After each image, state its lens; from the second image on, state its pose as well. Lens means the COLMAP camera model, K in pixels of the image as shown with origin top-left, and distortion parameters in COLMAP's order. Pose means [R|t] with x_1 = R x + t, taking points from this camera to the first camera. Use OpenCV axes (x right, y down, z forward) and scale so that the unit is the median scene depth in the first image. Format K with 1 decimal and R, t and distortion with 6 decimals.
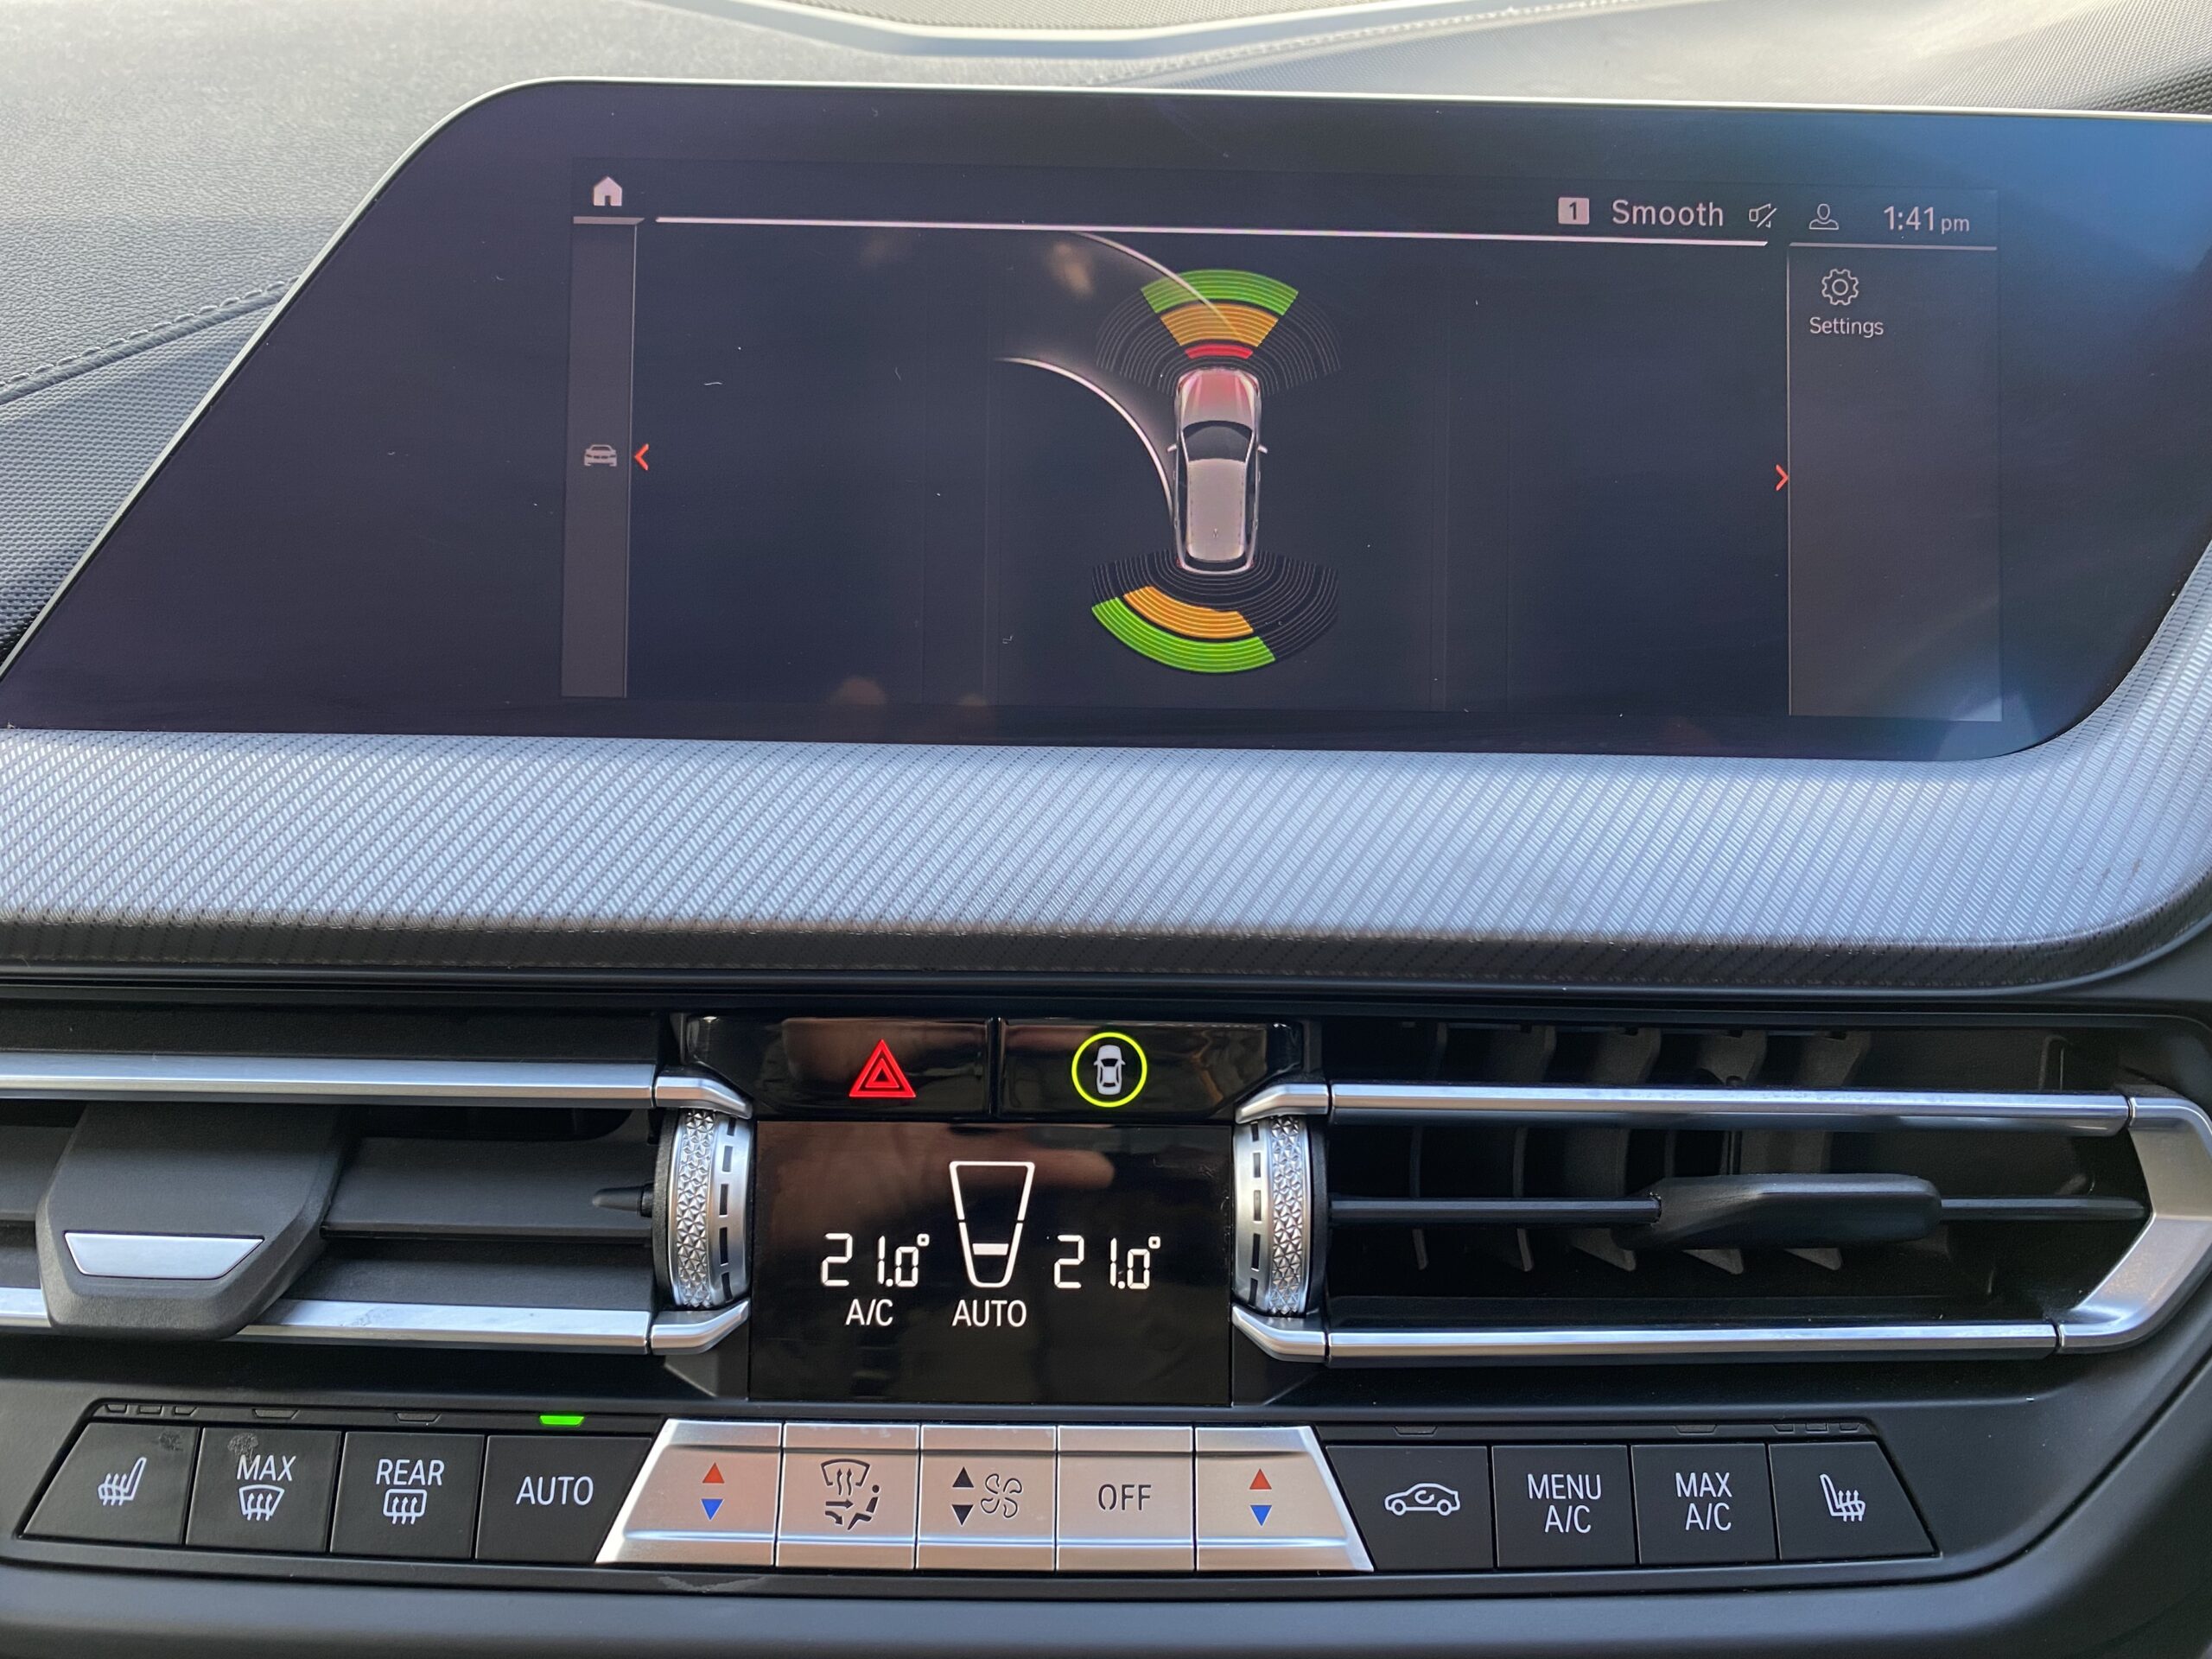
lens RADIAL K [[1716.1, 0, 1106.0], [0, 1716.1, 829.5], [0, 0, 1]] dist [-0.005719, 0.010747]
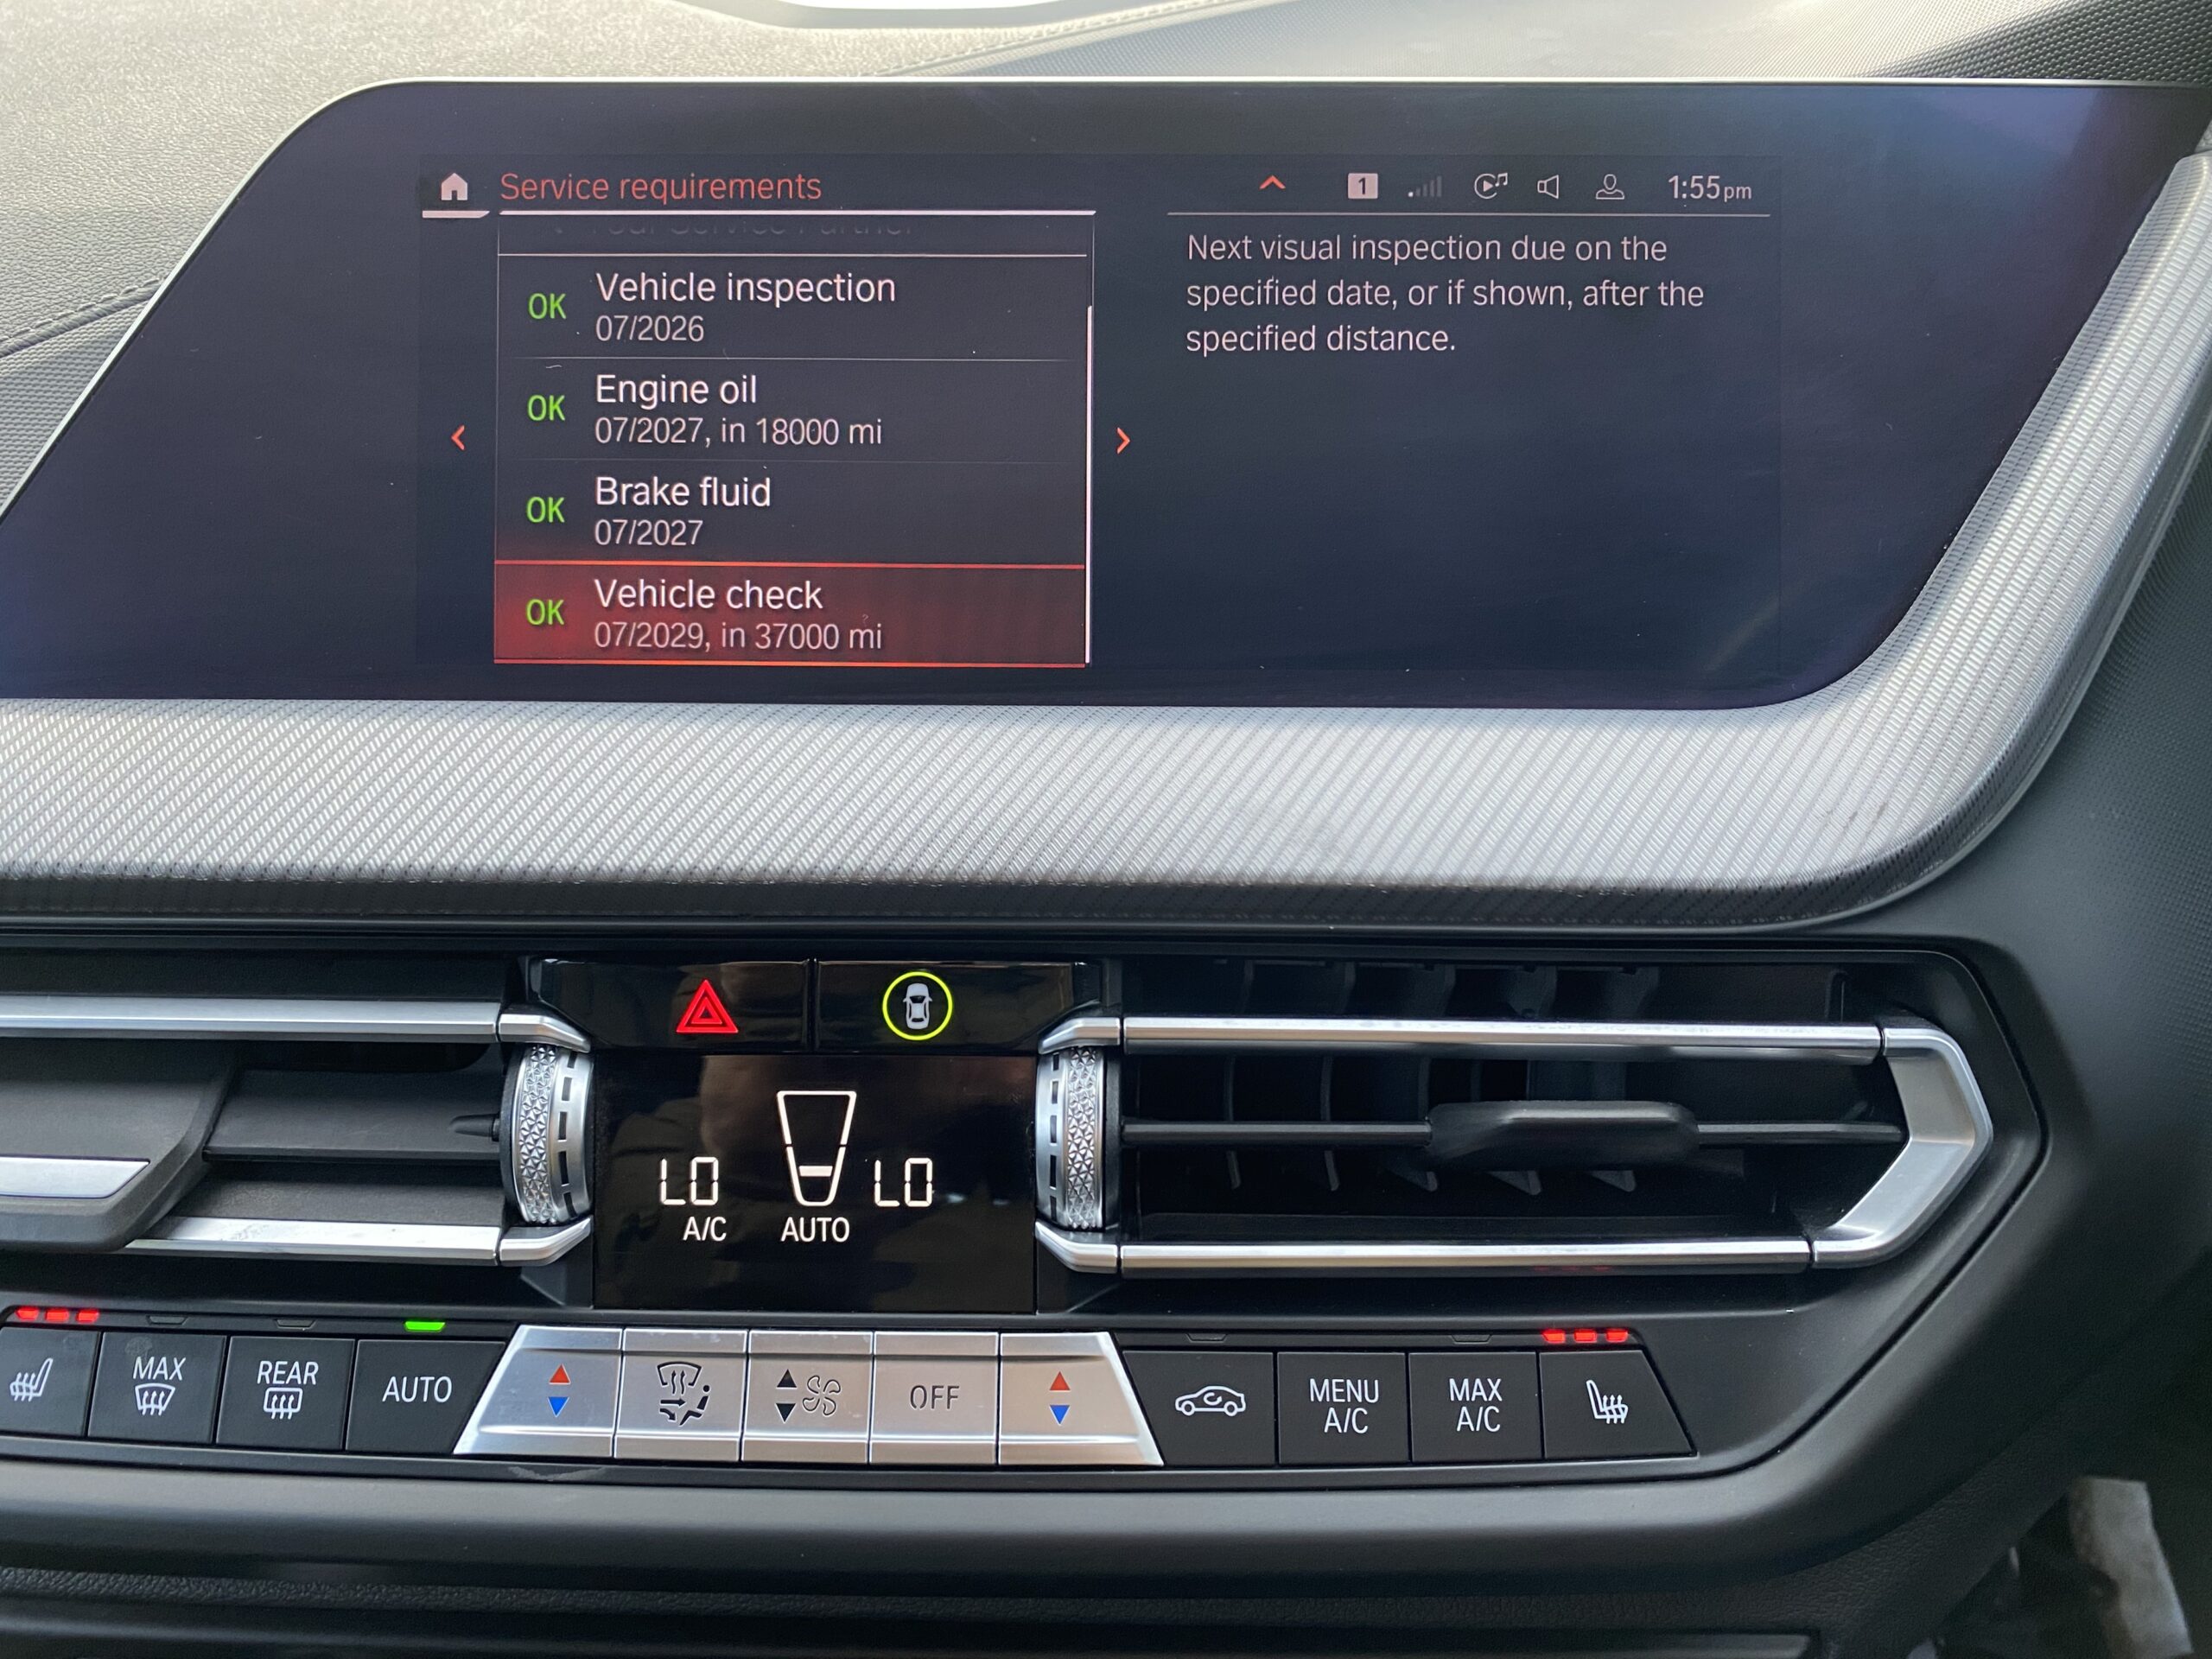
lens RADIAL K [[1716.1, 0, 1106.0], [0, 1716.1, 829.5], [0, 0, 1]] dist [-0.005719, 0.010747]
pose [[0.999326, -0.007396, -0.035963, 0.159225], [0.008765, 0.999237, 0.038050, -0.010364], [0.035654, -0.038340, 0.998628, -0.065595]]
